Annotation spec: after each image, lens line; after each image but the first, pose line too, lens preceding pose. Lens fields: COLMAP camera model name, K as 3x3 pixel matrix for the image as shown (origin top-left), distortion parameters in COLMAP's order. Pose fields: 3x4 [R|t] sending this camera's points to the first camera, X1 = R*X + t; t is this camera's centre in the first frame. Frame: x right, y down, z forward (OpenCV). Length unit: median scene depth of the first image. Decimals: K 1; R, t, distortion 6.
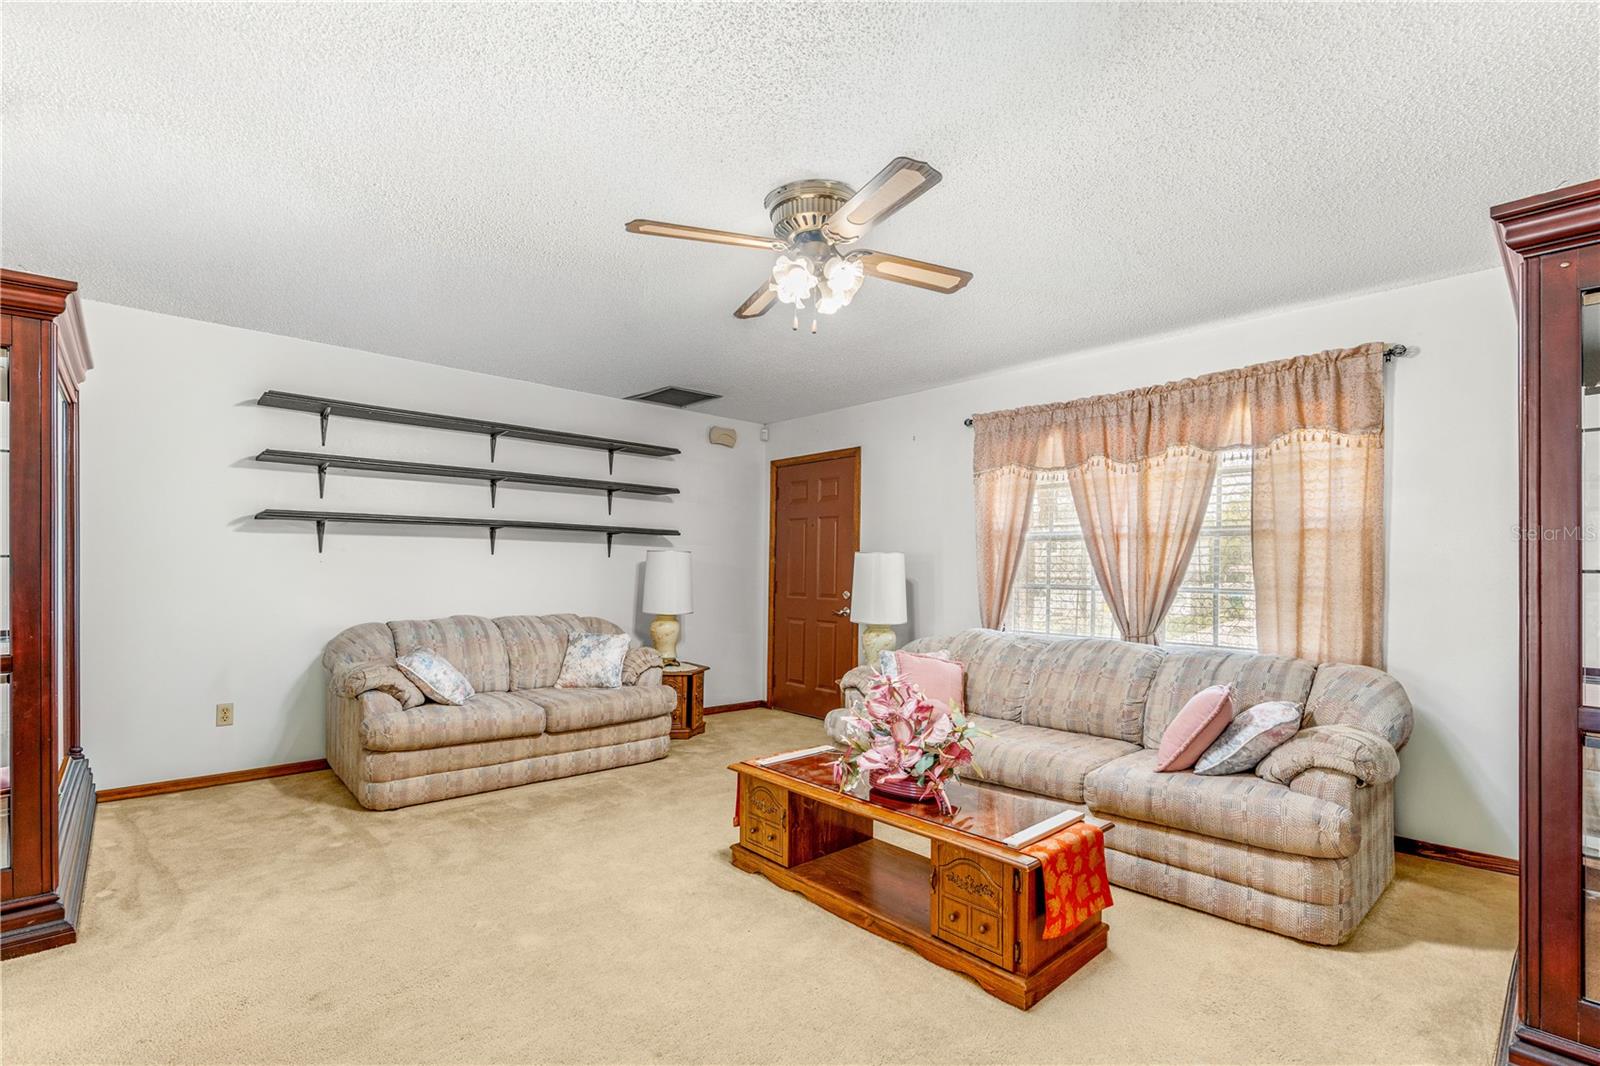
lens RADIAL K [[737.9, 0, 801.4], [0, 737.9, 543.1], [0, 0, 1]] dist [-0.003438, -0.000248]
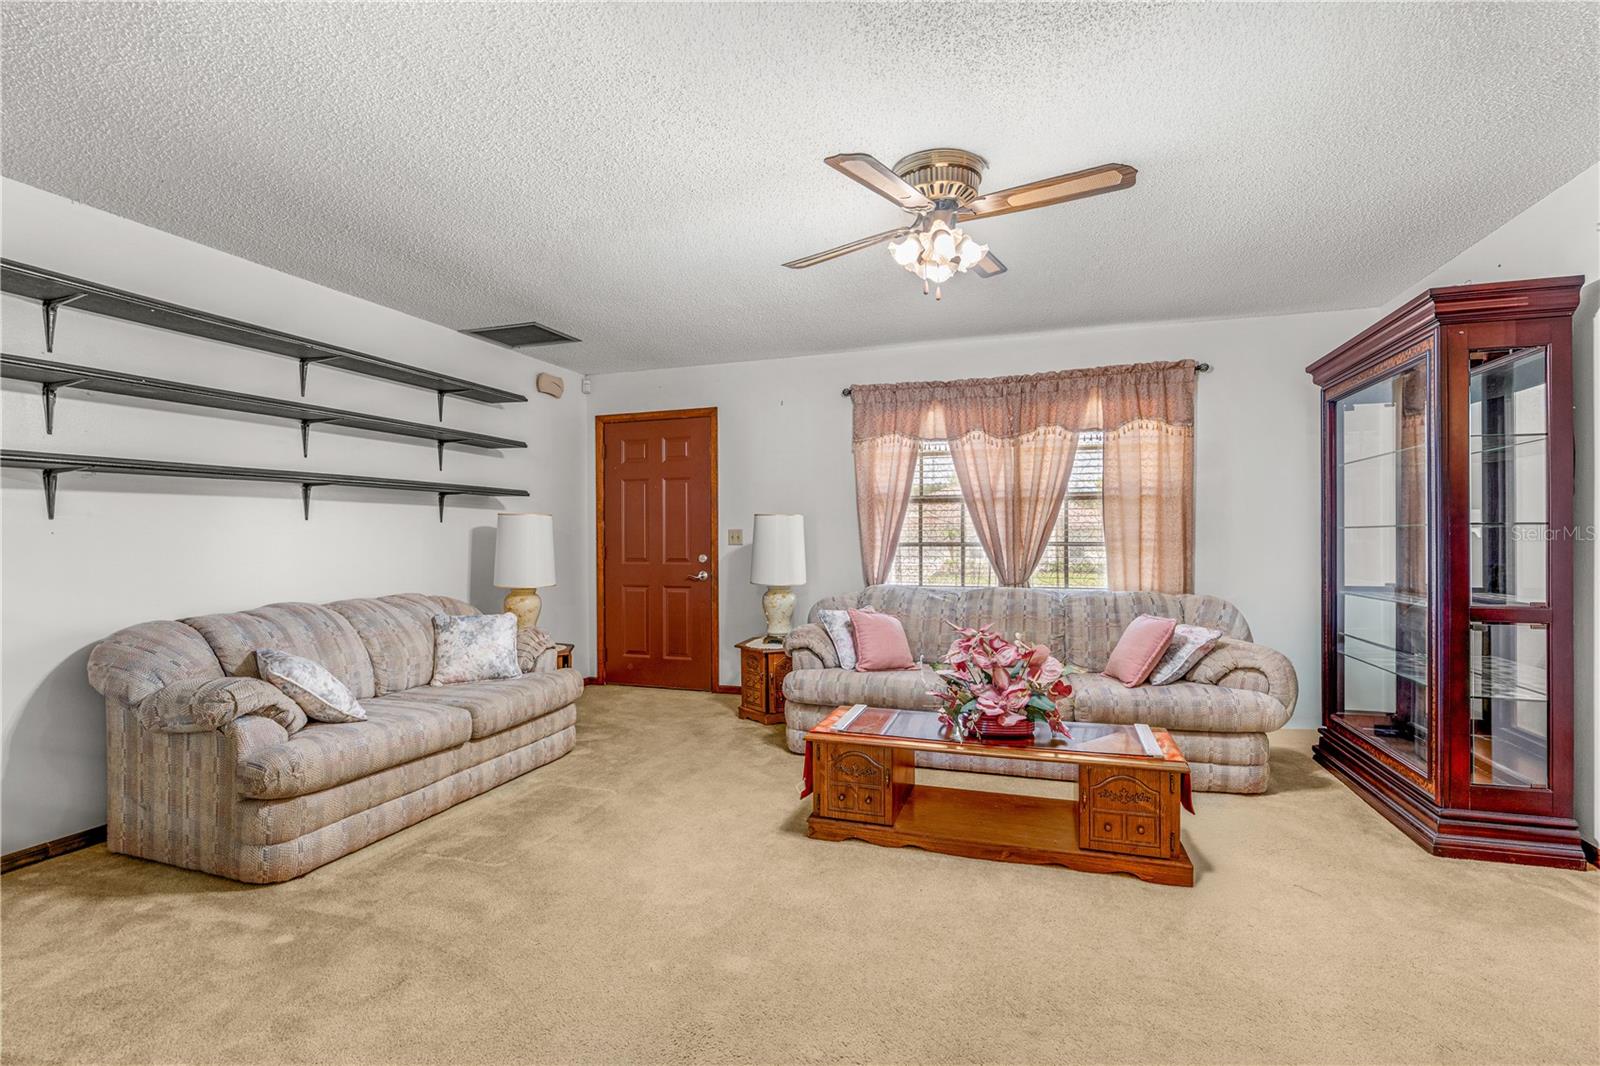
lens RADIAL K [[729.4, 0, 809.4], [0, 729.4, 521.6], [0, 0, 1]] dist [-0.001657, 0.000816]
pose [[0.872110, -0.009509, 0.489218, -0.434060], [-0.001338, 0.999761, 0.021818, 0.000512], [-0.489309, -0.019682, 0.871889, 0.135544]]
